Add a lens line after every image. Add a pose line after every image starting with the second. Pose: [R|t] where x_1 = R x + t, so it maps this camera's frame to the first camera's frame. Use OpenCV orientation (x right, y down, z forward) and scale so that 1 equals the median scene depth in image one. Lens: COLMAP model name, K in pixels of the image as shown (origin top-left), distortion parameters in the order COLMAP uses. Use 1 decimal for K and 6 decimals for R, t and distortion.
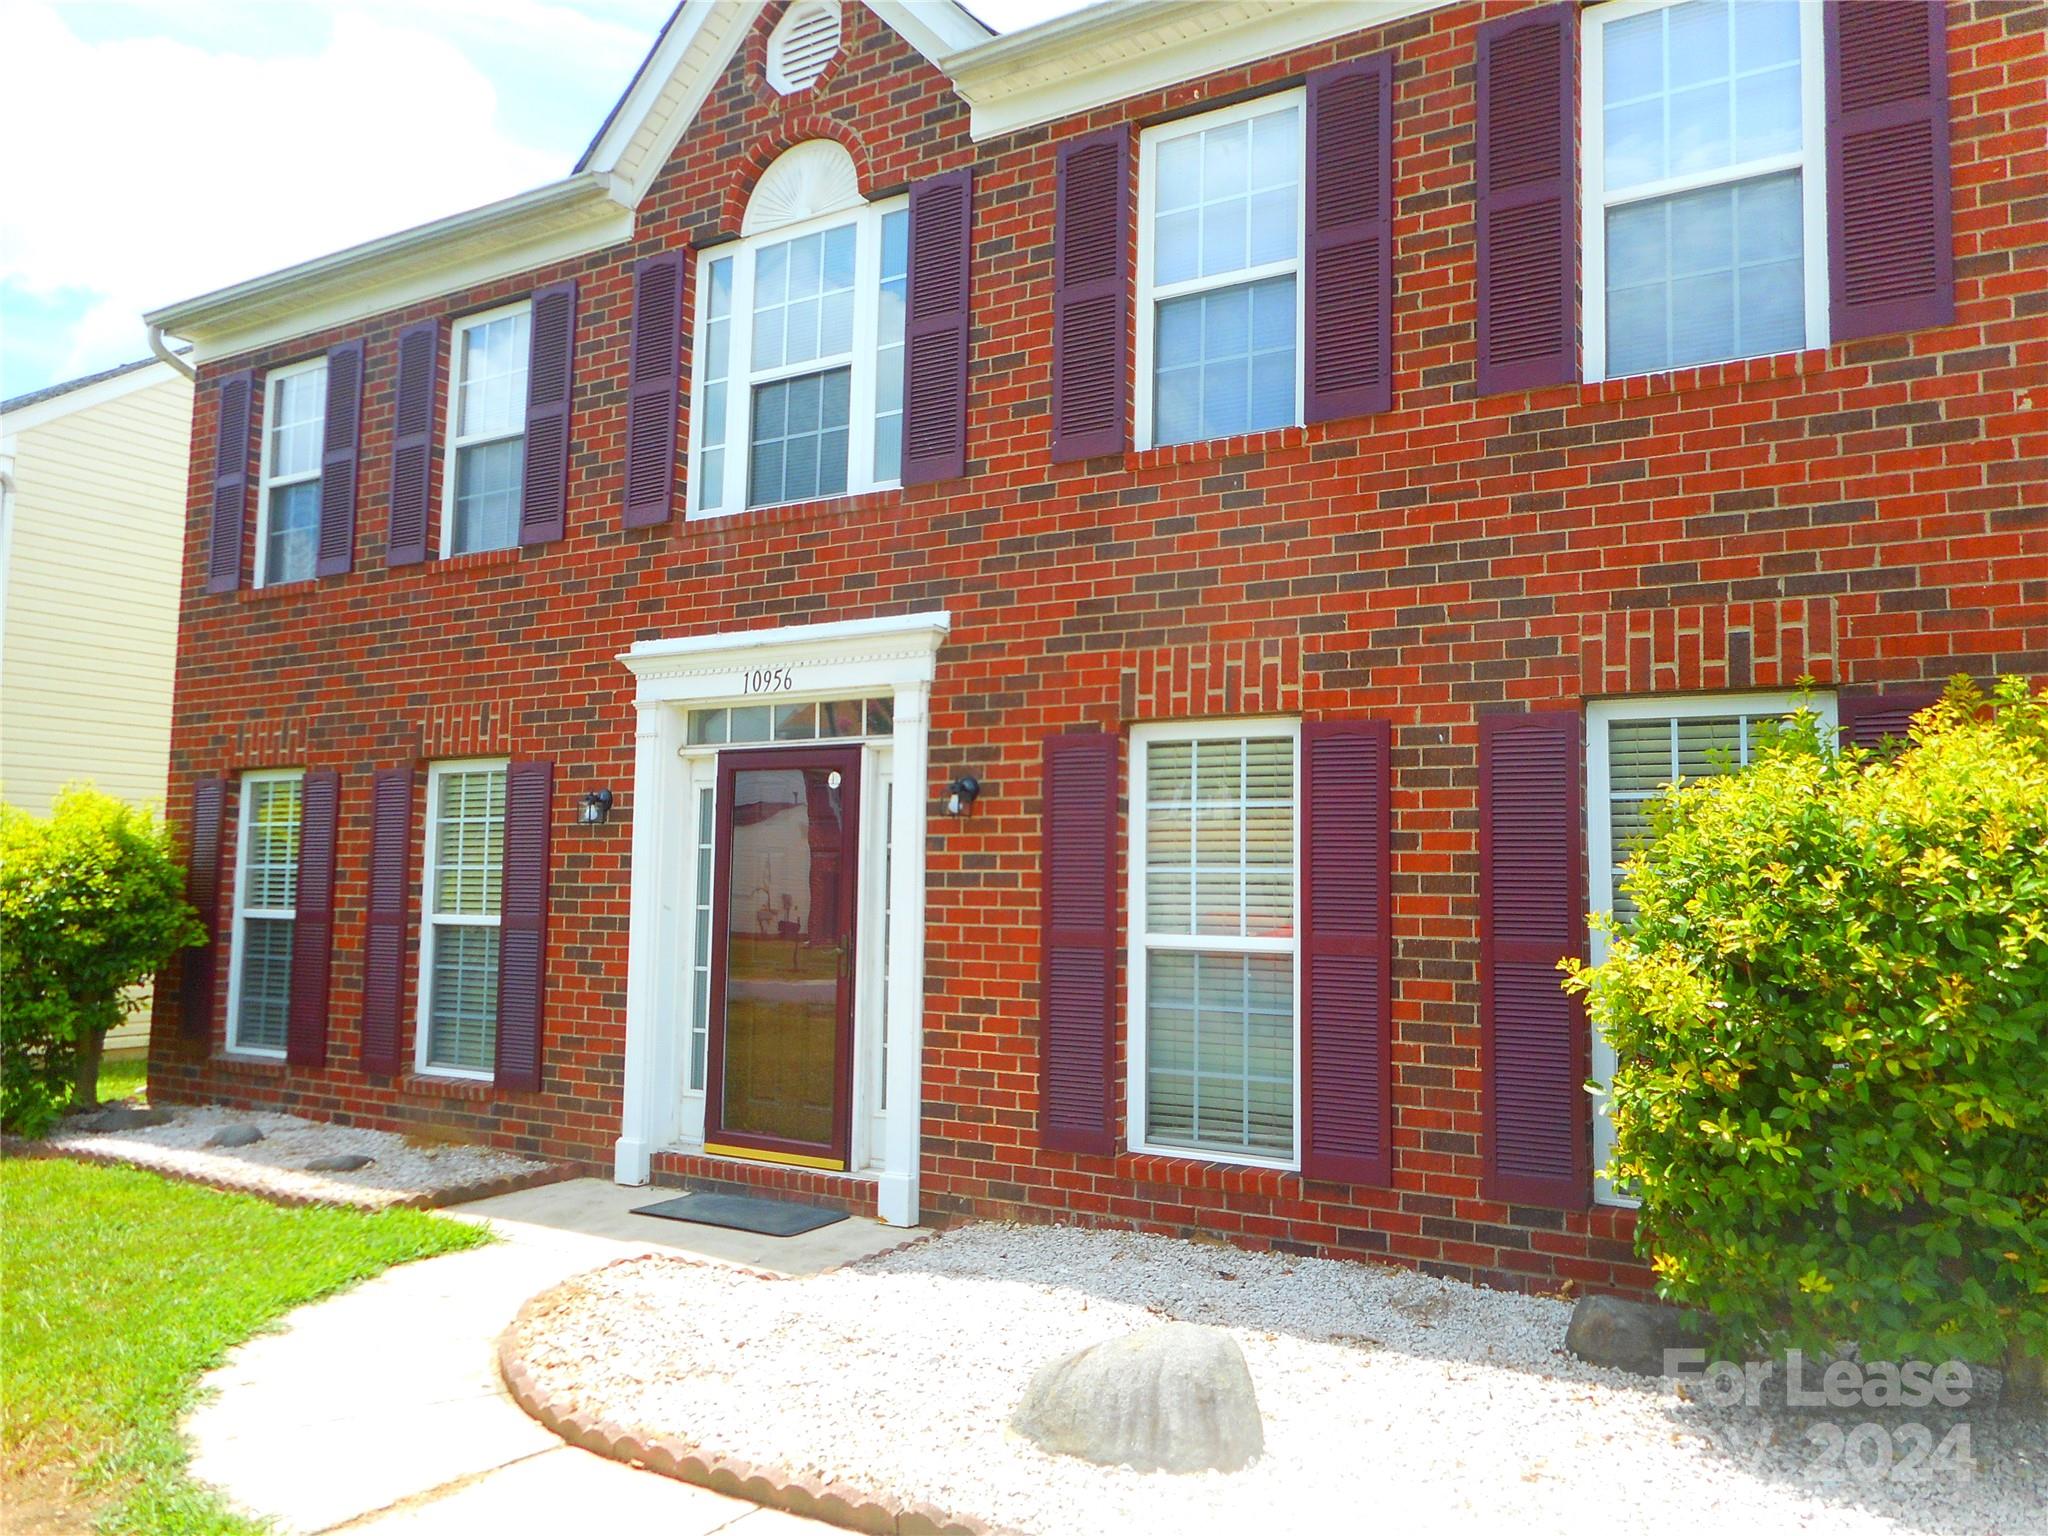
lens RADIAL K [[1560.2, 0, 1015.2], [0, 1560.2, 749.6], [0, 0, 1]] dist [-0.010398, 0.026002]
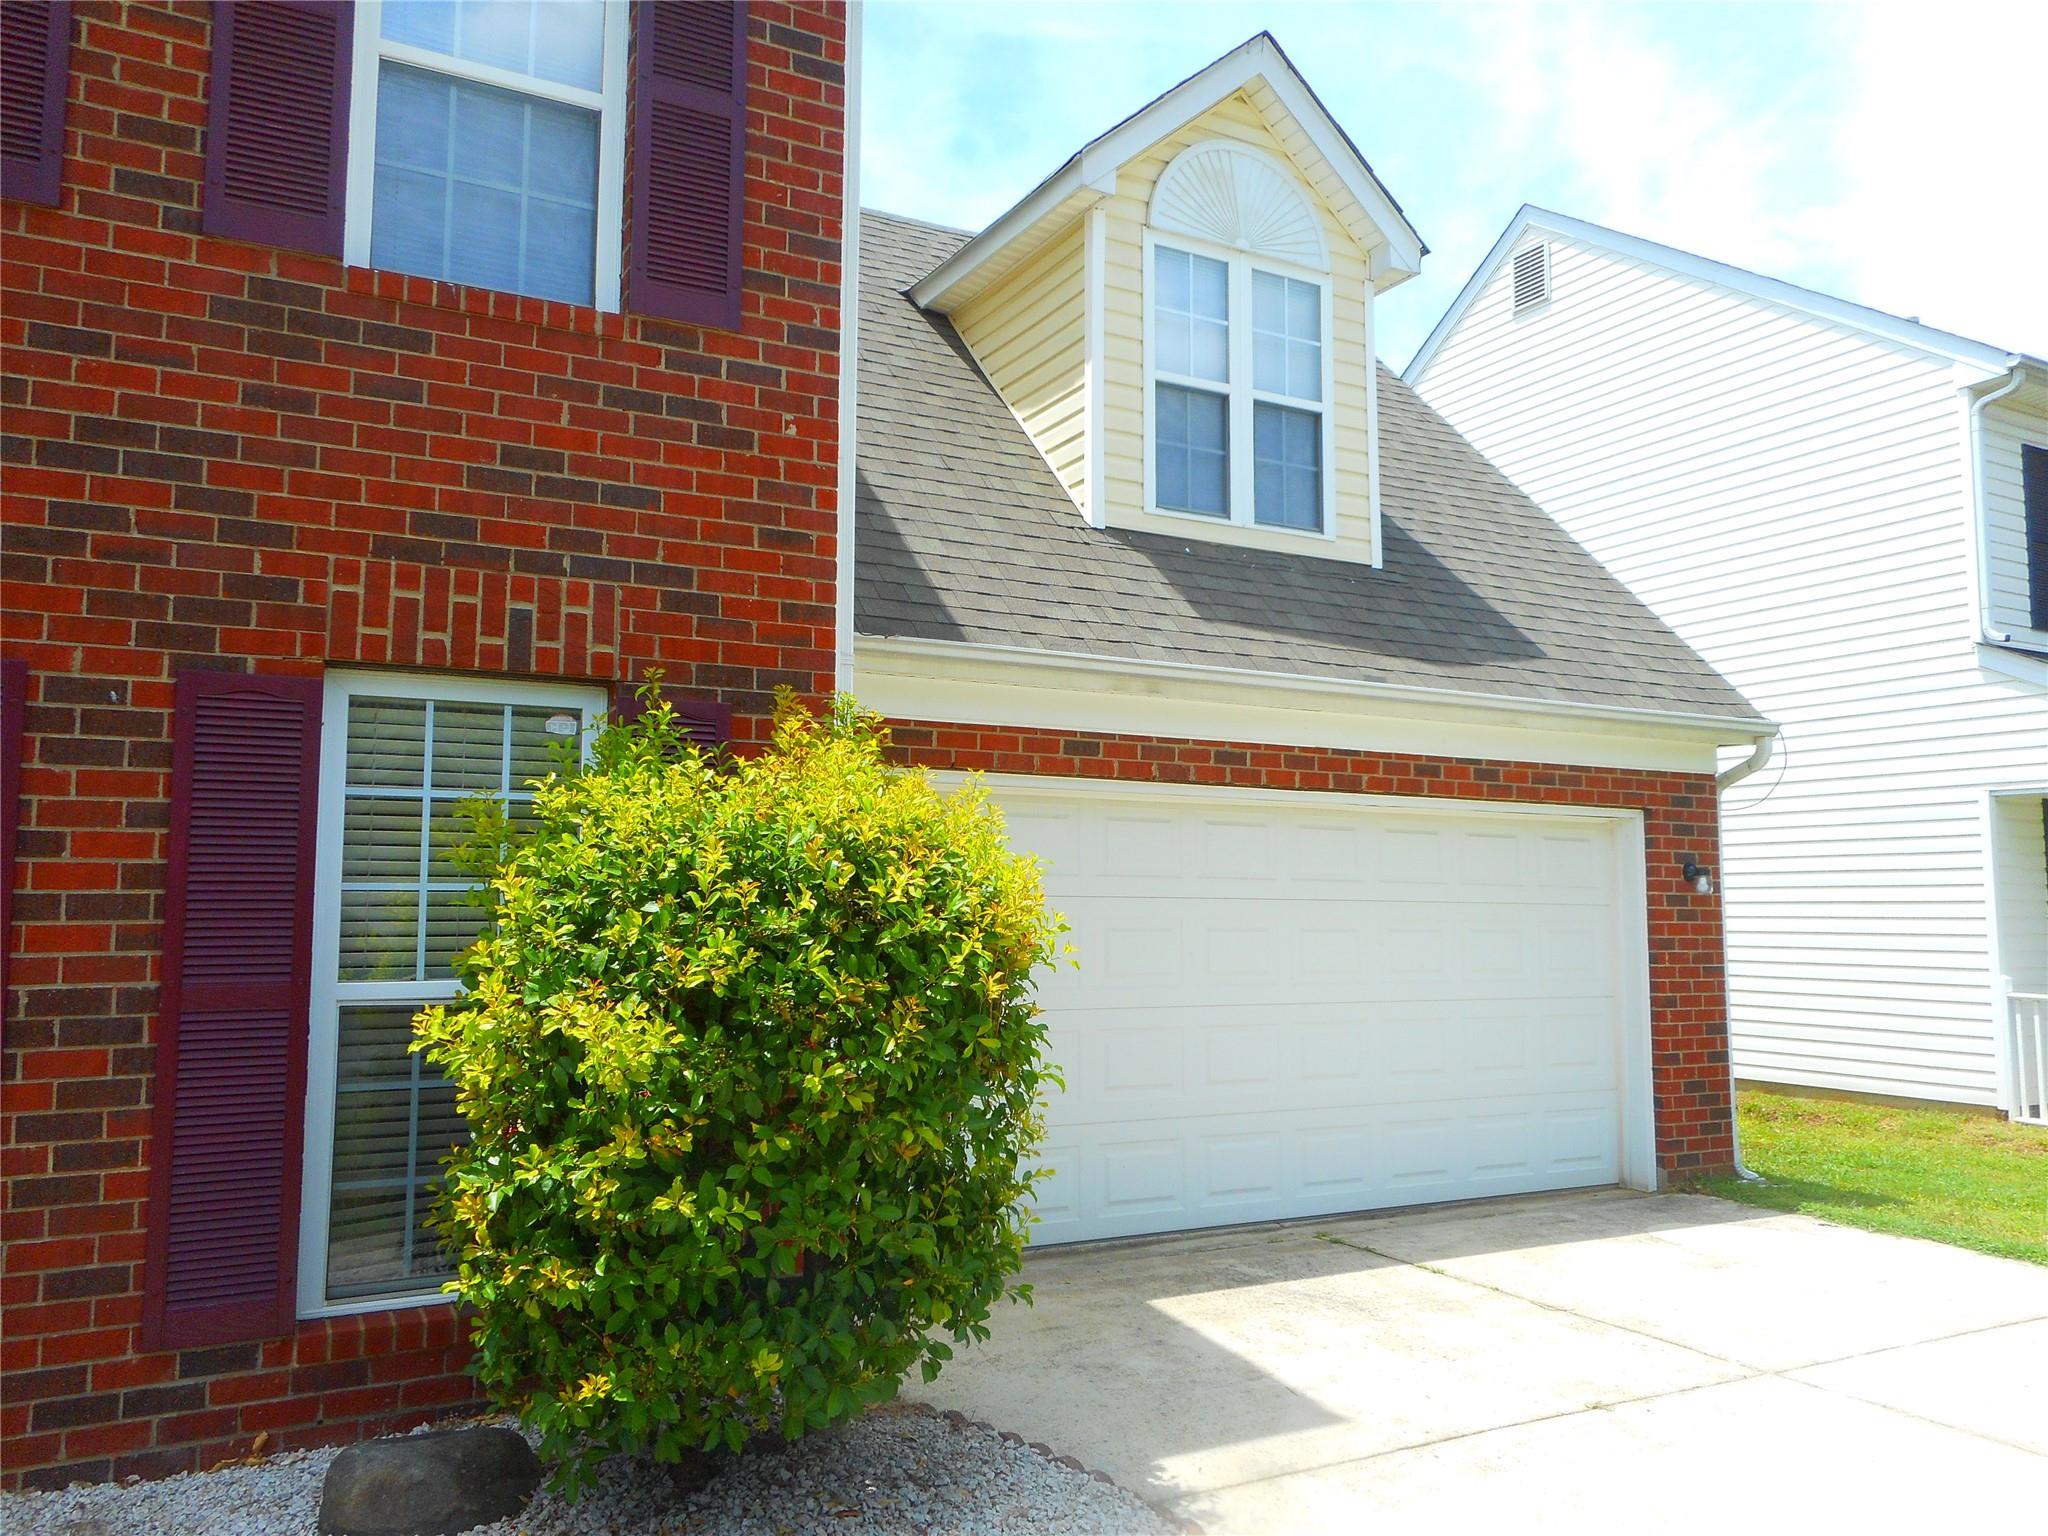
lens RADIAL K [[1560.2, 0, 1016.5], [0, 1560.2, 758.0], [0, 0, 1]] dist [-0.010398, 0.026002]
pose [[0.500614, 0.070566, 0.862789, -0.120826], [-0.068205, 0.996789, -0.041951, 0.021404], [-0.862979, -0.037845, 0.503820, 0.293019]]
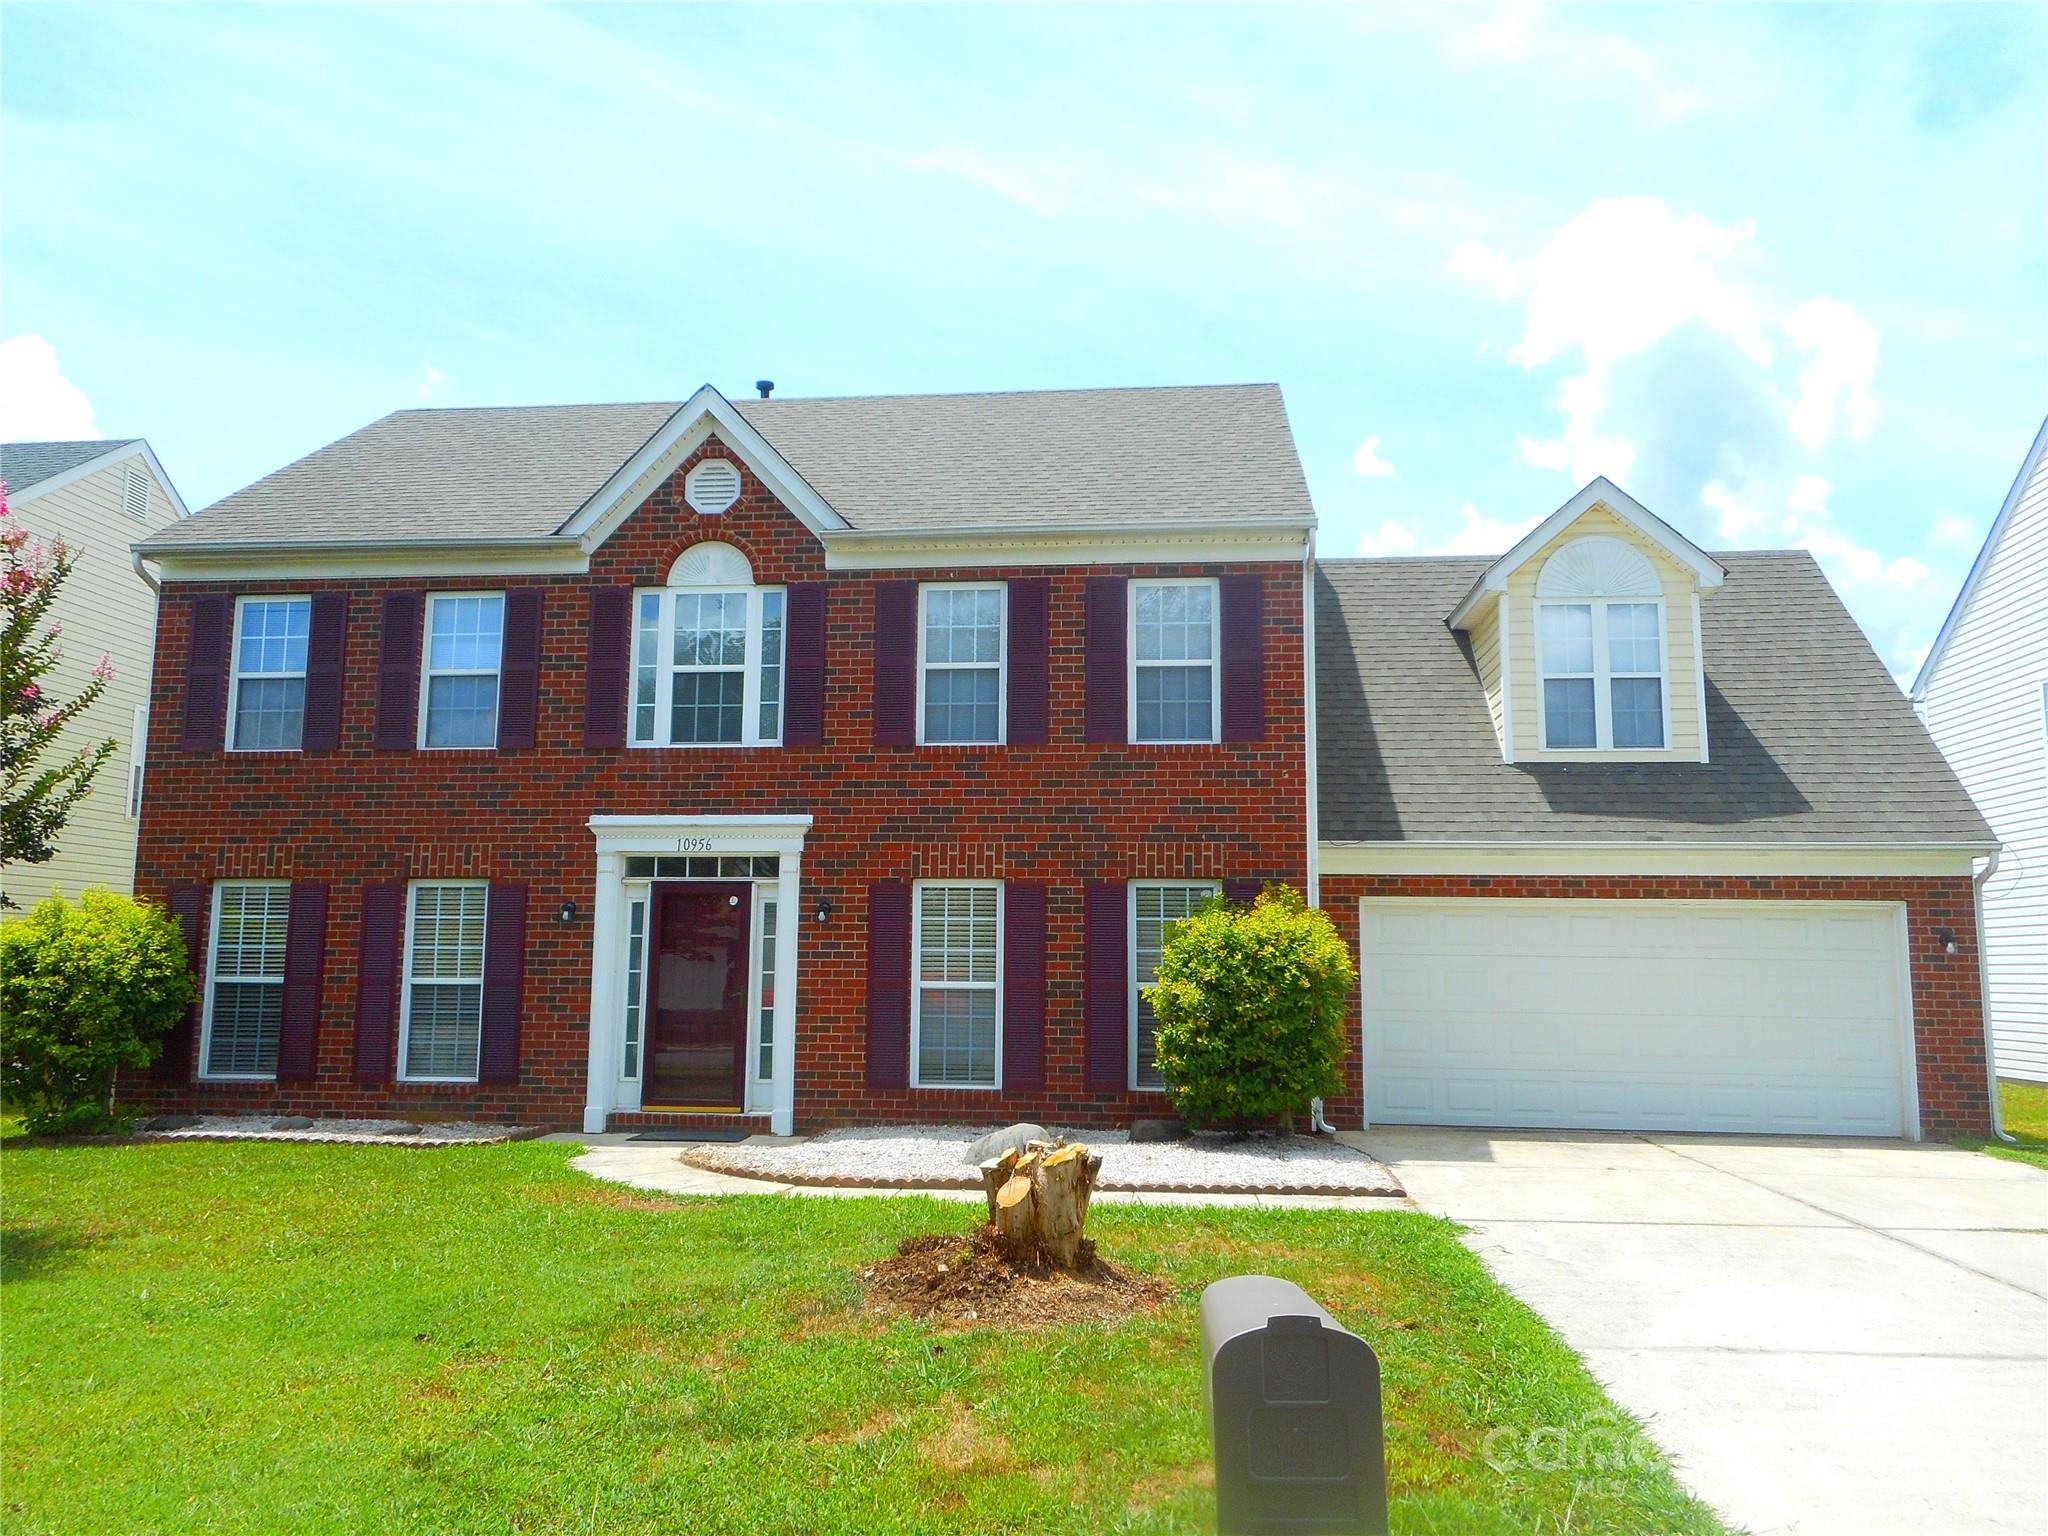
lens RADIAL K [[1560.2, 0, 1014.0], [0, 1560.2, 721.8], [0, 0, 1]] dist [-0.010398, 0.026002]
pose [[0.901444, 0.060057, 0.428709, -0.778187], [-0.033594, 0.997048, -0.069038, -0.094217], [-0.431590, 0.047832, 0.900801, -1.018594]]
